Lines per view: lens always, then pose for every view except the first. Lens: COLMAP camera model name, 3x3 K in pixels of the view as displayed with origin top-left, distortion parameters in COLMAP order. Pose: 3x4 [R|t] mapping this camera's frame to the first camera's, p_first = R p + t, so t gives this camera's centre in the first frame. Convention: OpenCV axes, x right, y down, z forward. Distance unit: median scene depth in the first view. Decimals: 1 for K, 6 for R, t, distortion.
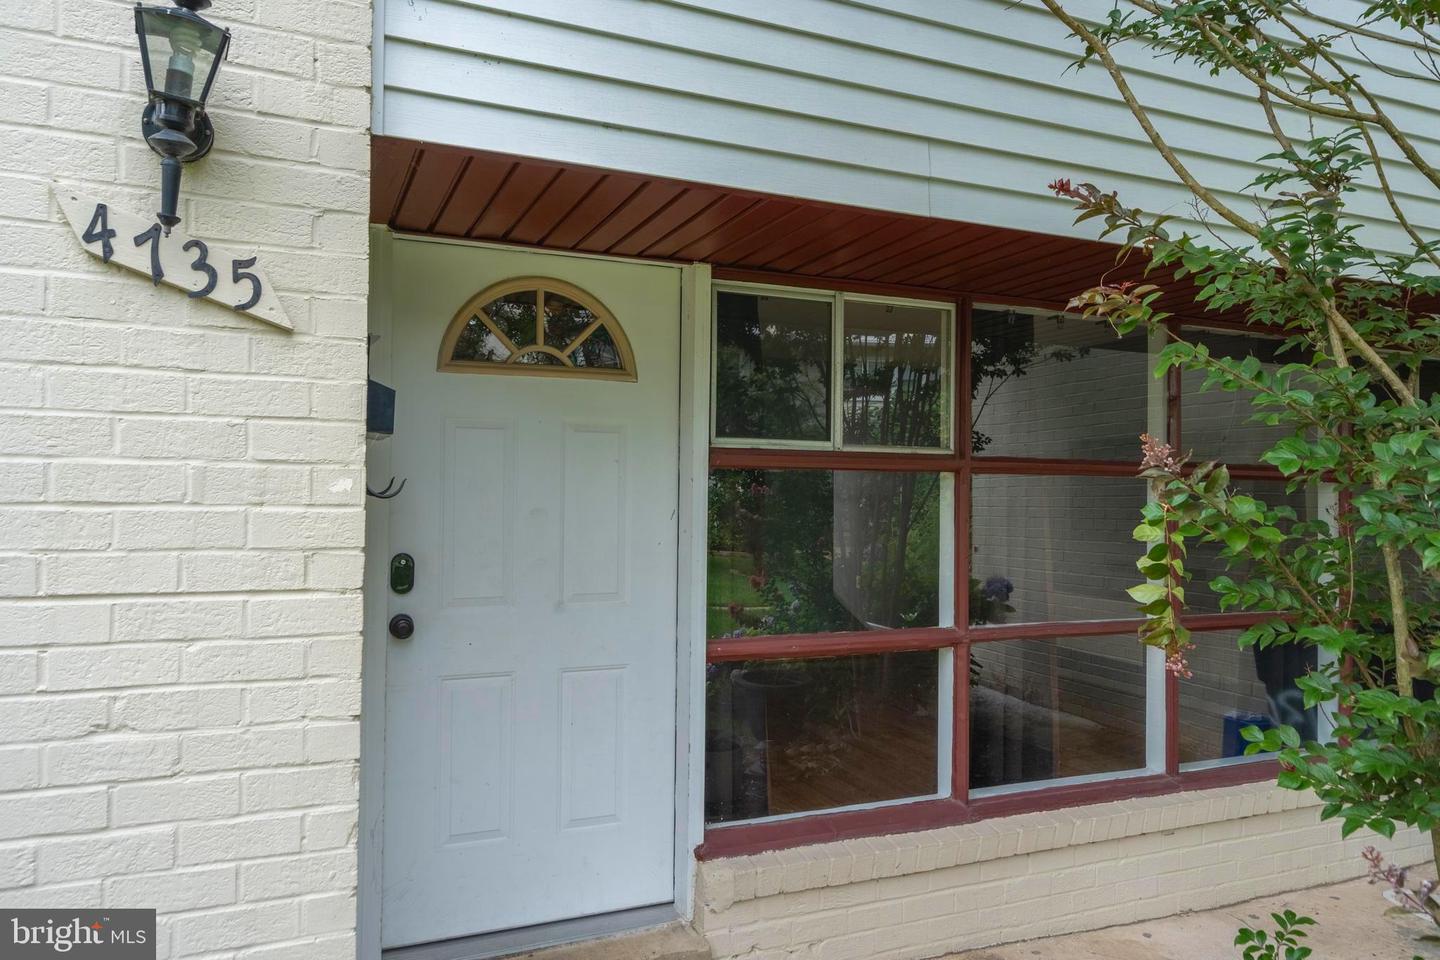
lens RADIAL K [[971.0, 0, 720.0], [0, 971.0, 480.0], [0, 0, 1]] dist [0.001959, 0.000448]
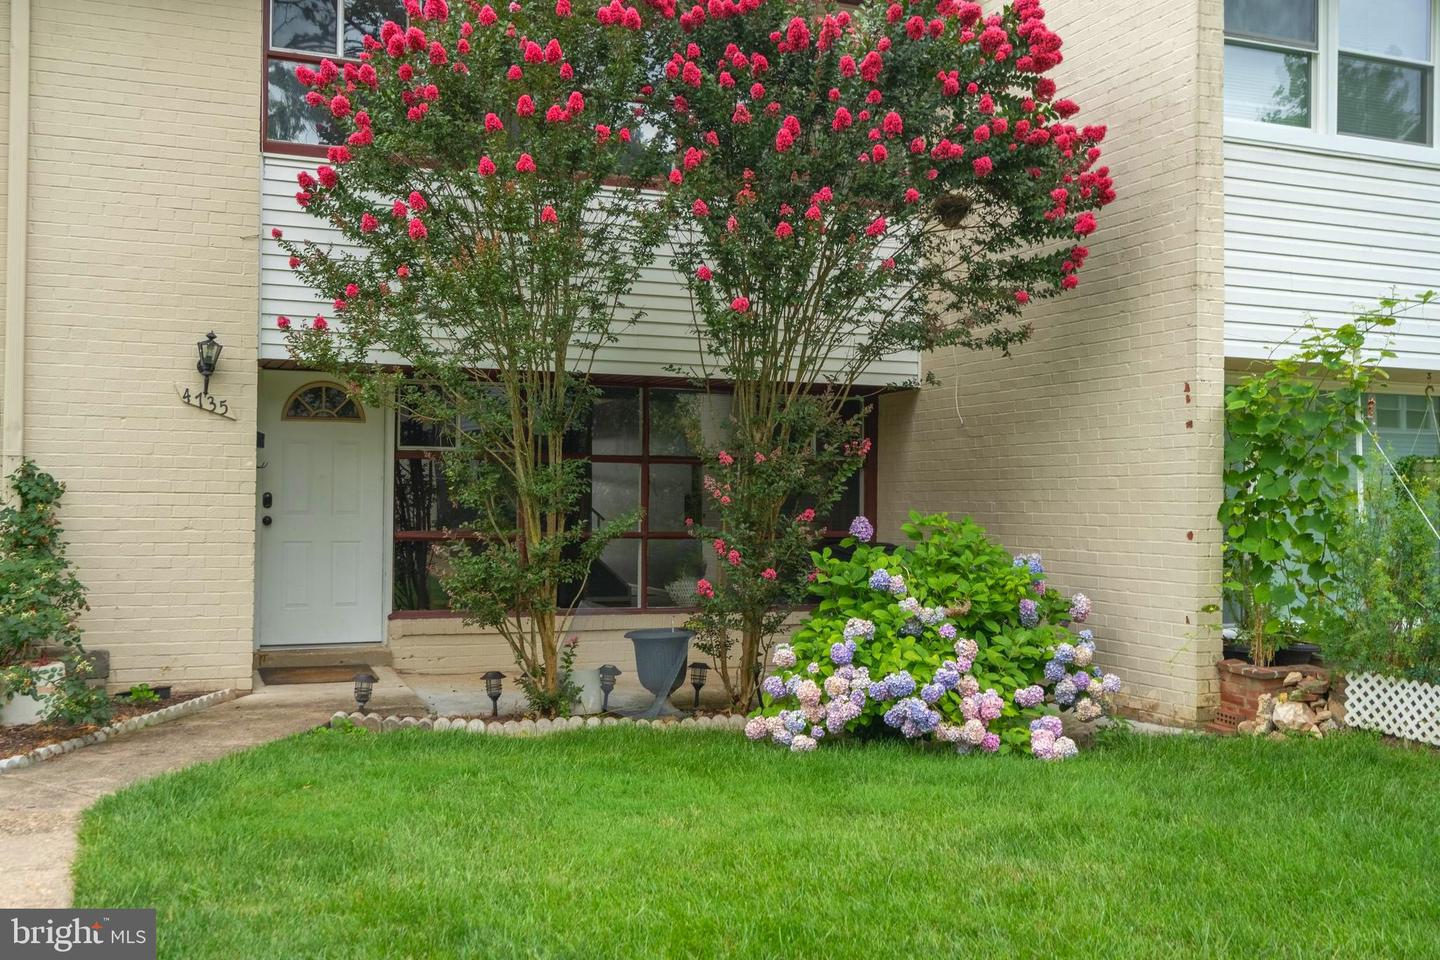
lens RADIAL K [[1434.9, 0, 720.9], [0, 1434.9, 460.4], [0, 0, 1]] dist [-0.001438, -0.005056]
pose [[0.999900, -0.006084, -0.012798, 1.370501], [0.005878, 0.999854, -0.016062, 0.087581], [0.012894, 0.015985, 0.999789, -4.135242]]
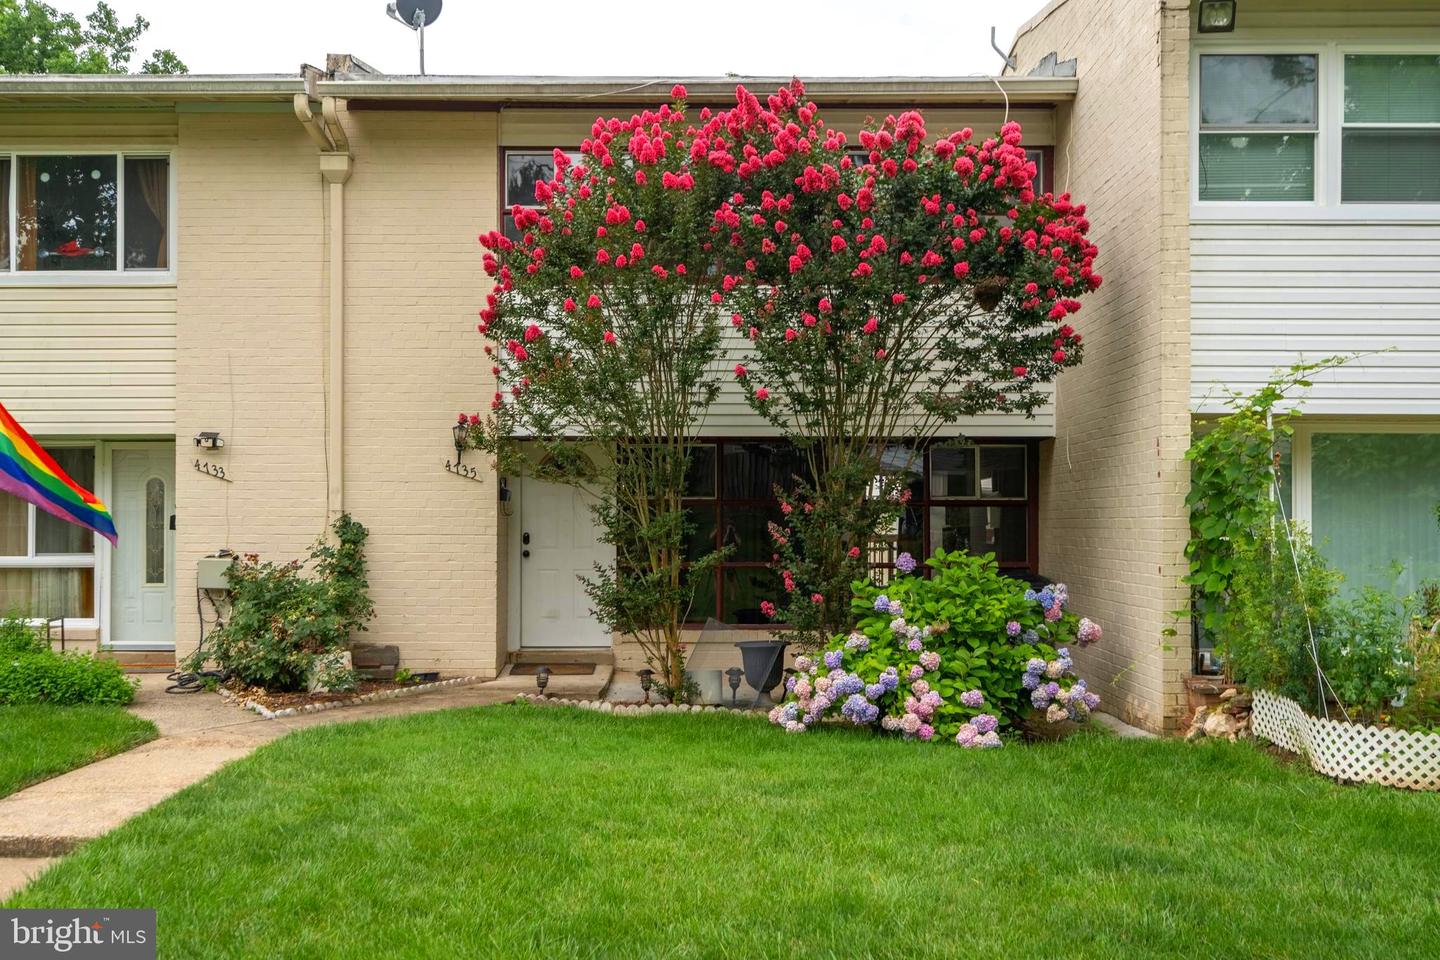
lens RADIAL K [[1466.1, 0, 720.0], [0, 1466.1, 480.0], [0, 0, 1]] dist [-0.011582, -0.002289]
pose [[0.919314, -0.024078, -0.392787, 3.496296], [0.017714, 0.999647, -0.019819, 0.006480], [0.393126, 0.011262, 0.919416, -5.218111]]
